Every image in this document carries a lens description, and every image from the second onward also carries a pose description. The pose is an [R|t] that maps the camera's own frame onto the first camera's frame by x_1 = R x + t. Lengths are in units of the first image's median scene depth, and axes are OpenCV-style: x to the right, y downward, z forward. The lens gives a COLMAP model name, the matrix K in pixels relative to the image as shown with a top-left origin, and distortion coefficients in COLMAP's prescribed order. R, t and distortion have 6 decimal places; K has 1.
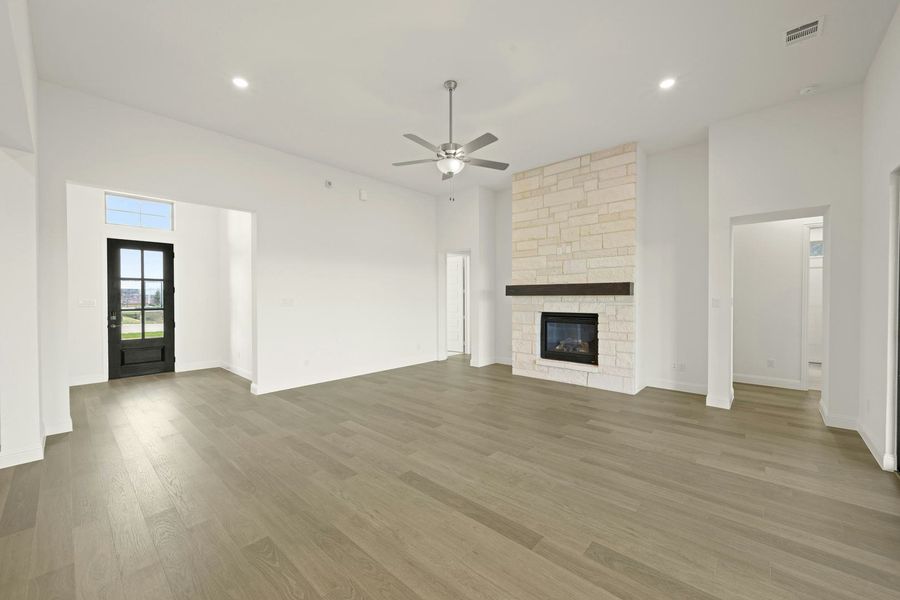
lens RADIAL K [[351.3, 0, 450.0], [0, 351.3, 300.0], [0, 0, 1]] dist [0.000110, 0.000193]
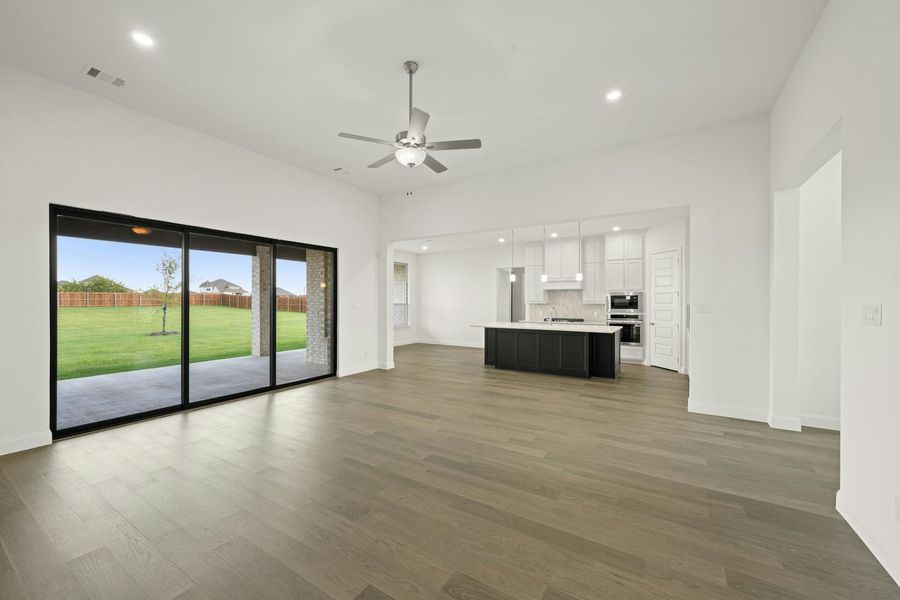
lens RADIAL K [[351.5, 0, 450.0], [0, 351.5, 300.0], [0, 0, 1]] dist [0.000231, 0.000060]
pose [[-0.984791, -0.000288, -0.173744, 0.061082], [-0.001169, 0.999987, 0.004968, -0.013235], [0.173741, 0.005096, -0.984778, 1.932702]]
